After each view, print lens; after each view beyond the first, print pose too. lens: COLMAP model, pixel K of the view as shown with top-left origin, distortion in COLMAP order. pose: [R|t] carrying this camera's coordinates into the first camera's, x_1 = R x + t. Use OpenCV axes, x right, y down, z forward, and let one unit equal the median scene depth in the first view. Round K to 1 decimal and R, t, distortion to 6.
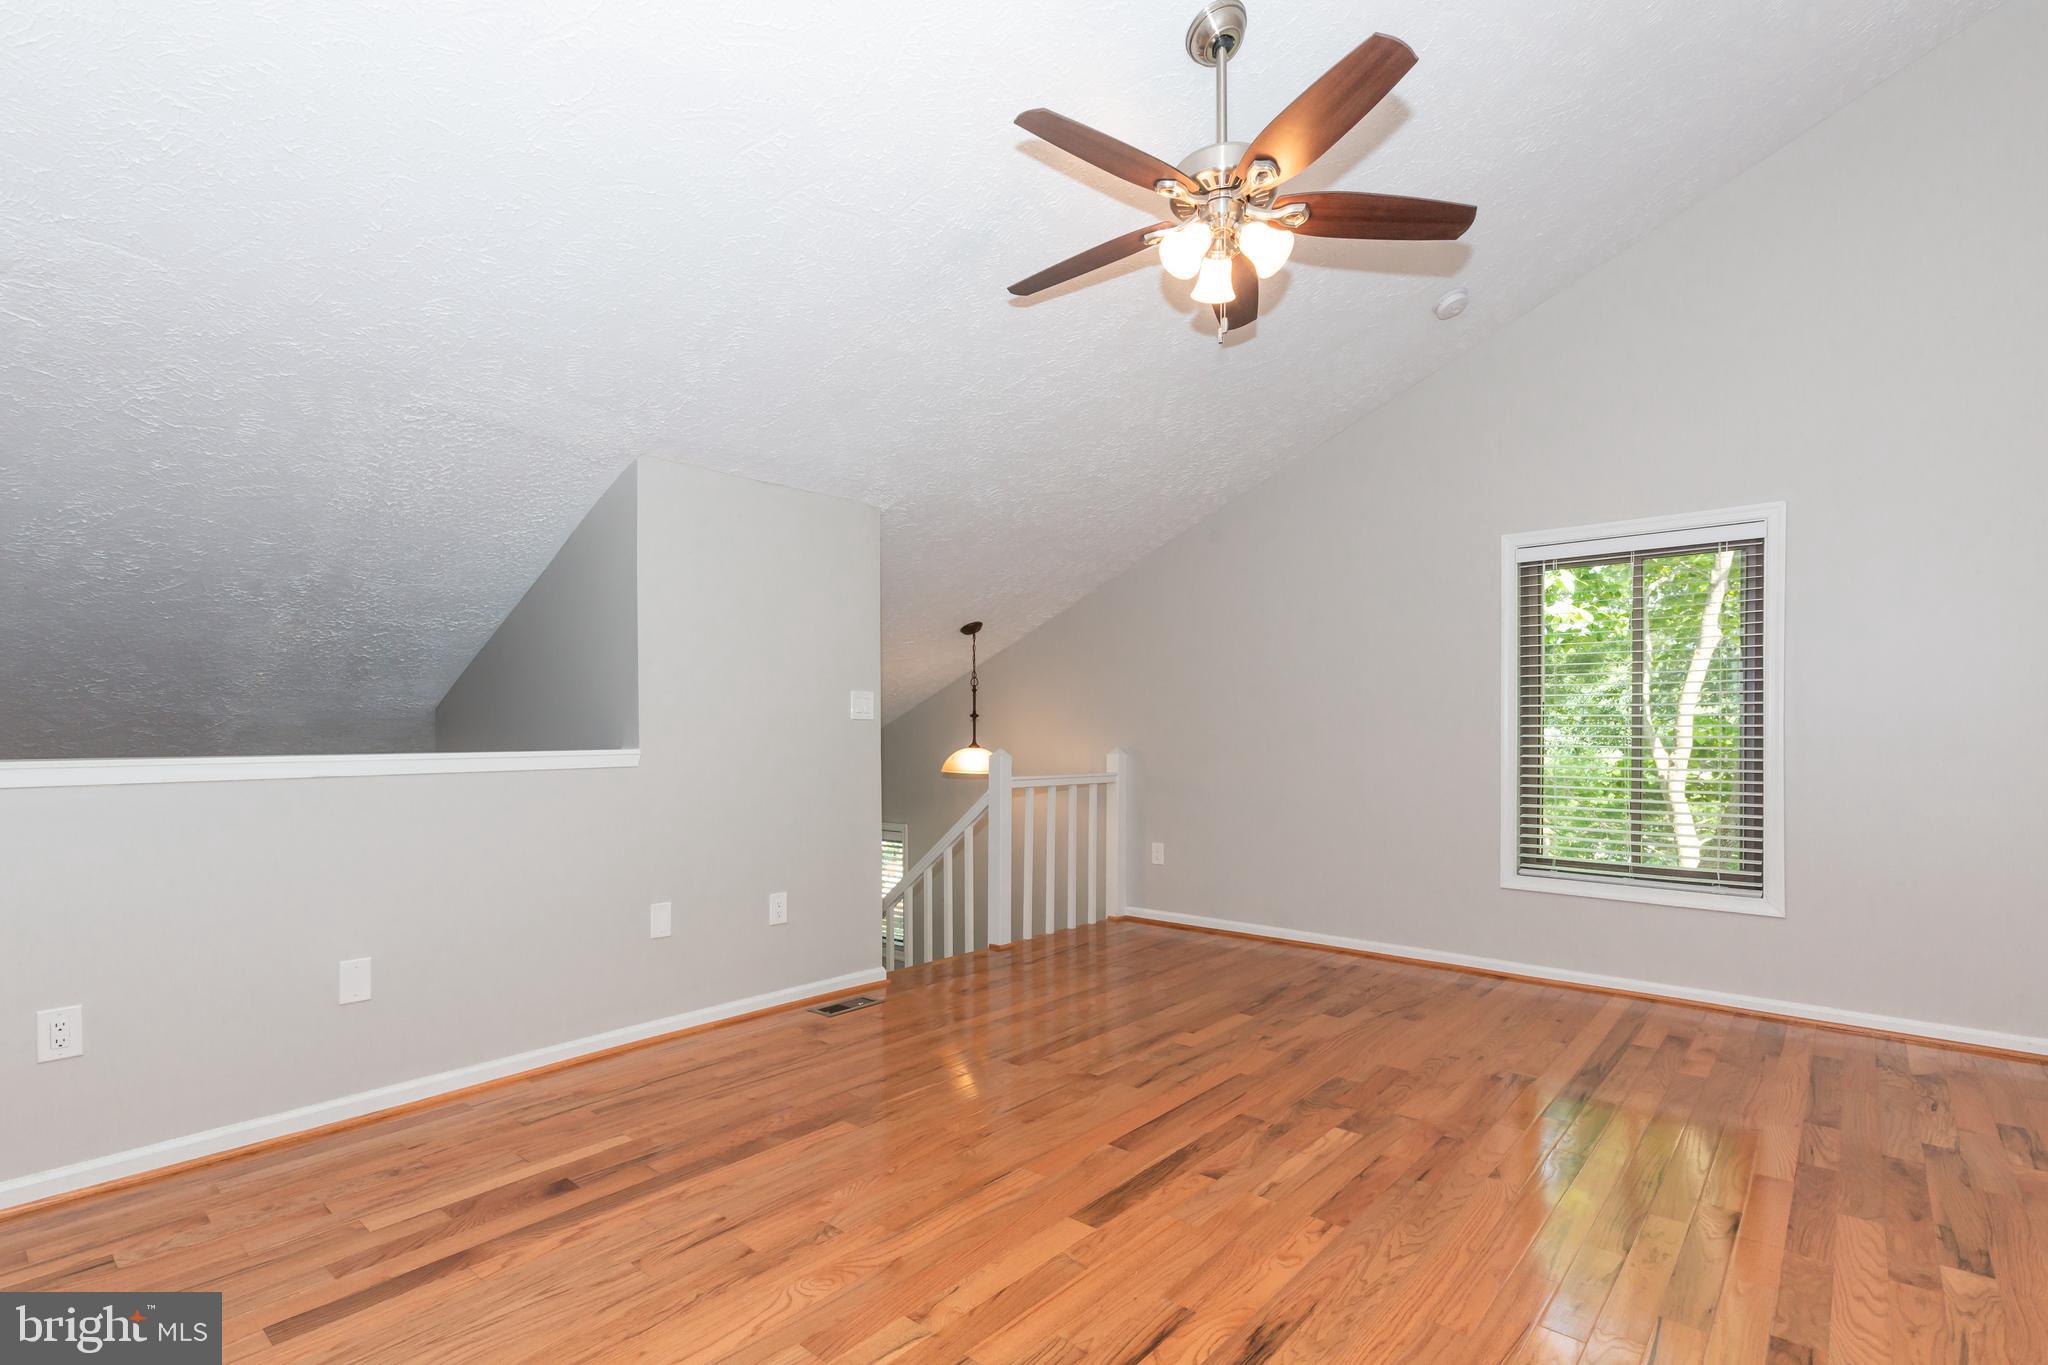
lens RADIAL K [[973.1, 0, 982.1], [0, 973.1, 727.3], [0, 0, 1]] dist [0.003095, 0.000370]
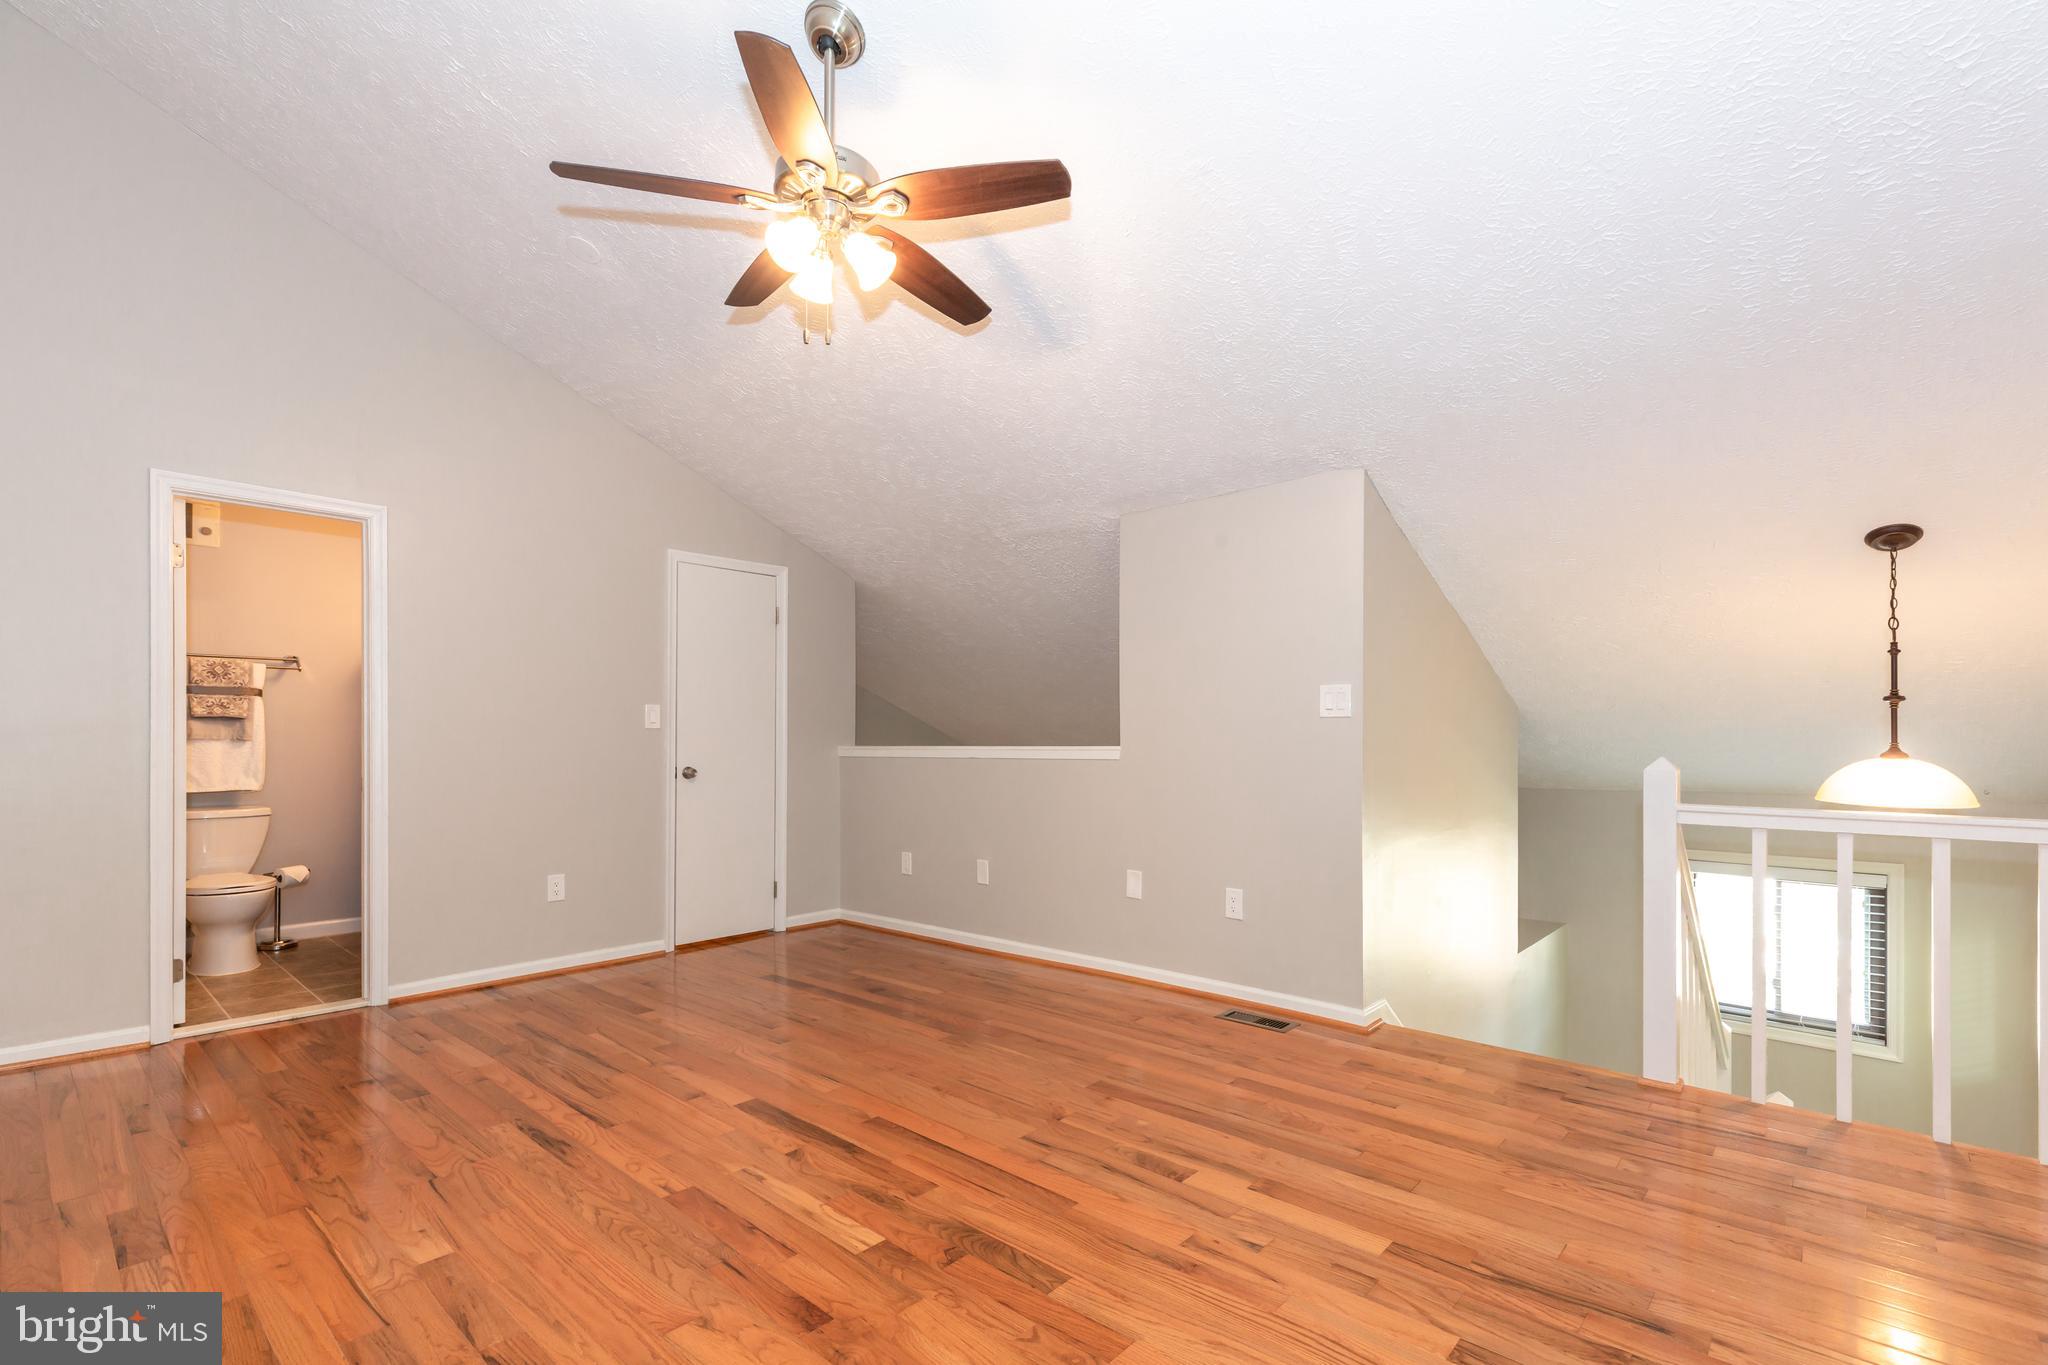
lens RADIAL K [[929.0, 0, 1024.8], [0, 929.0, 720.1], [0, 0, 1]] dist [0.009577, 0.000213]
pose [[-0.002440, -0.020087, -0.999795, 1.050752], [0.010026, 0.999747, -0.020111, 0.012101], [0.999947, -0.010074, -0.002238, 1.053936]]
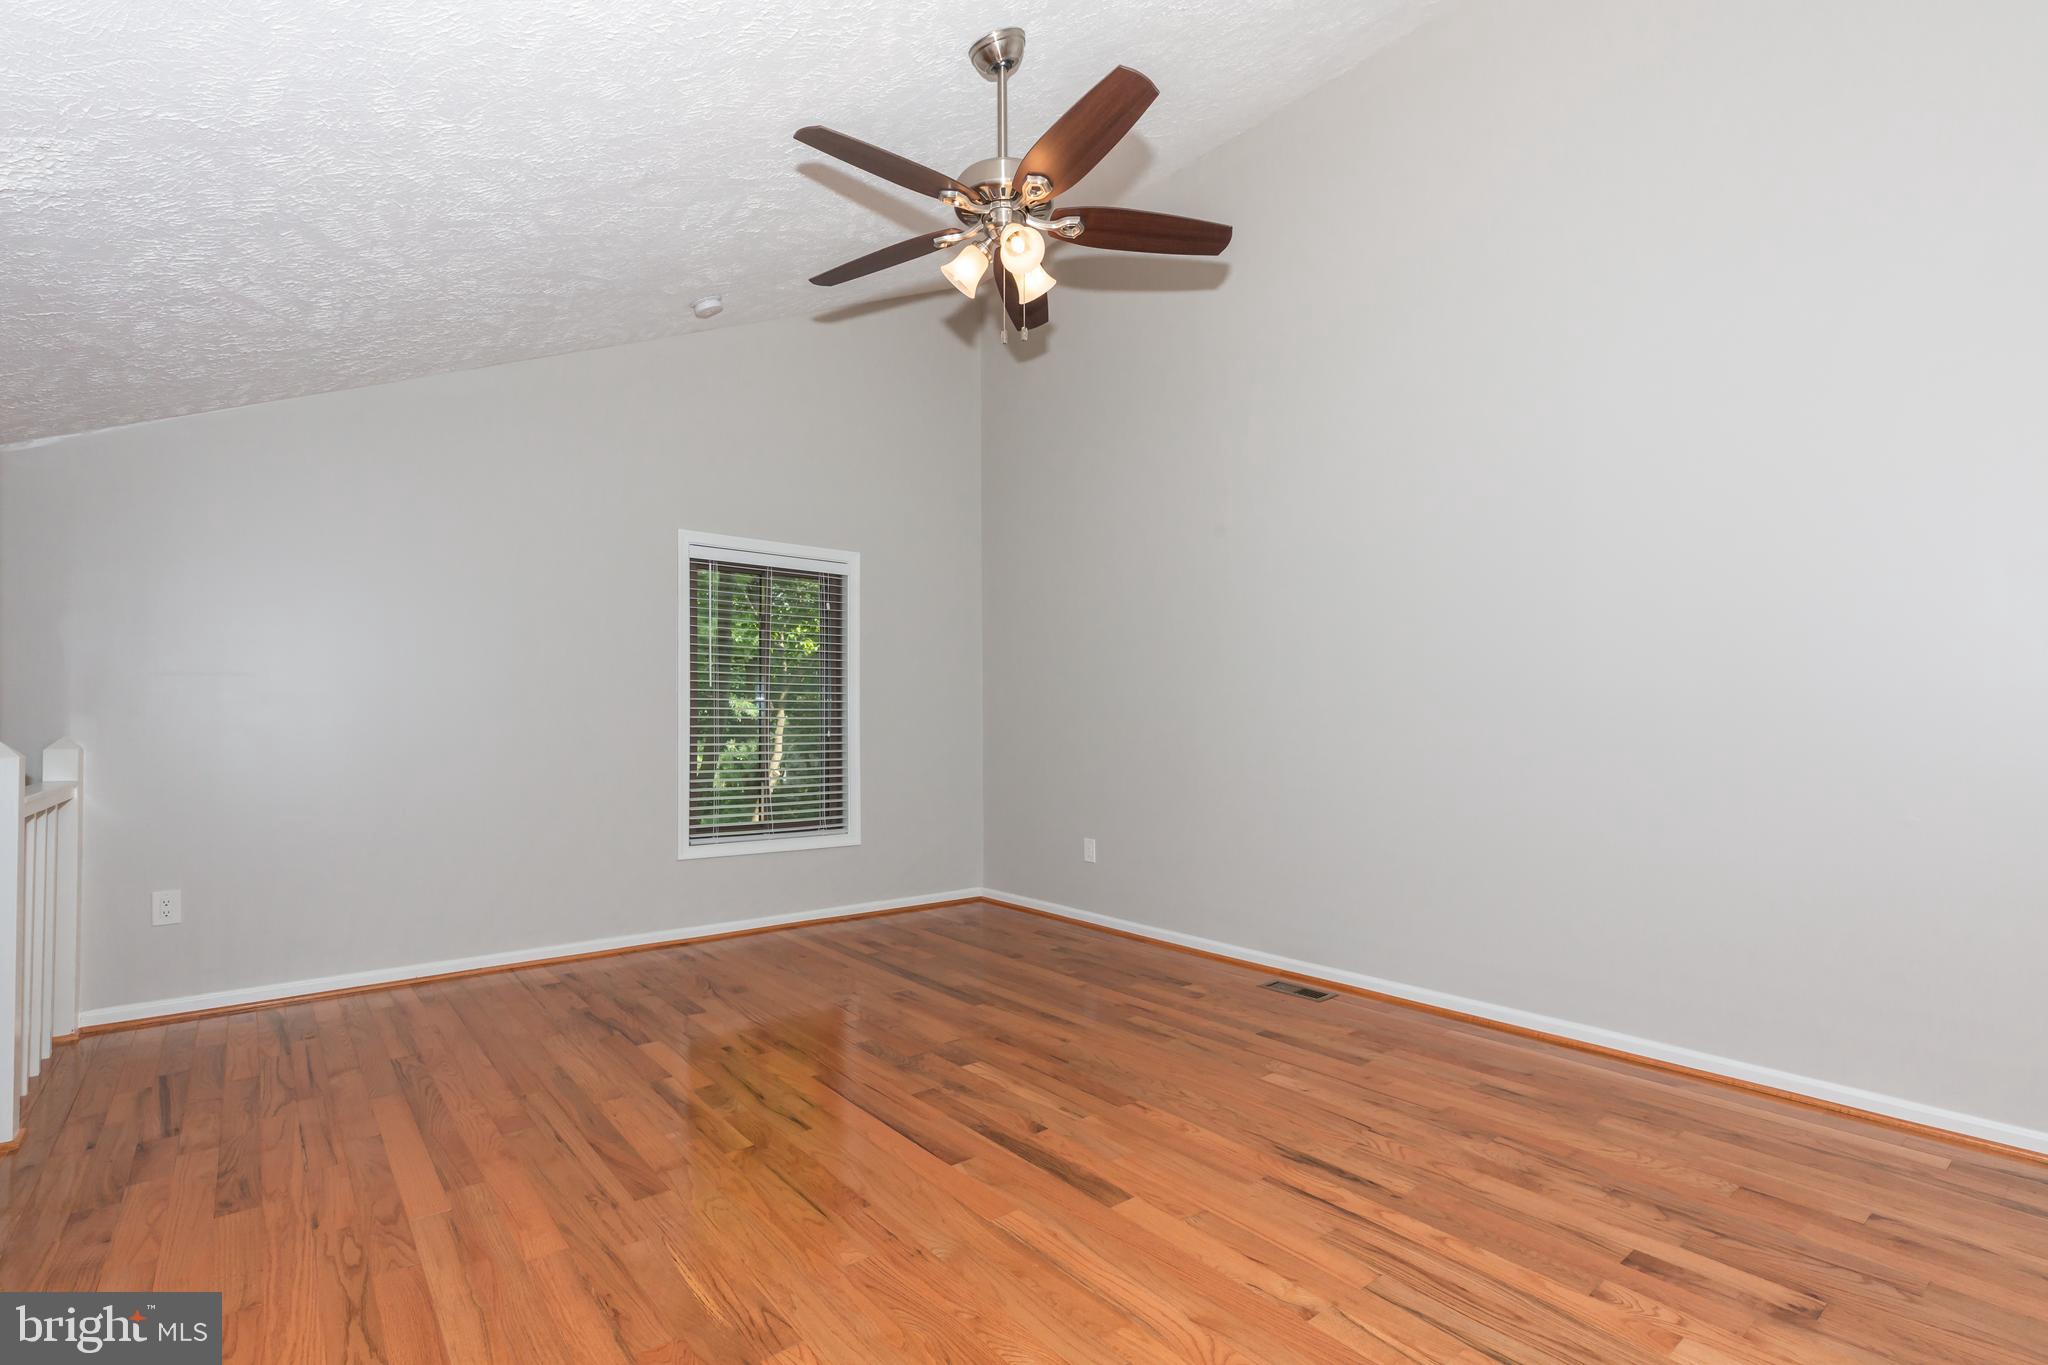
lens RADIAL K [[953.8, 0, 1024.0], [0, 953.8, 682.5], [0, 0, 1]] dist [0.006822, 0.000061]
pose [[0.150749, 0.037514, 0.987860, -0.678874], [-0.006377, 0.999296, -0.036975, 0.011517], [-0.988551, -0.000726, 0.150883, 0.721581]]
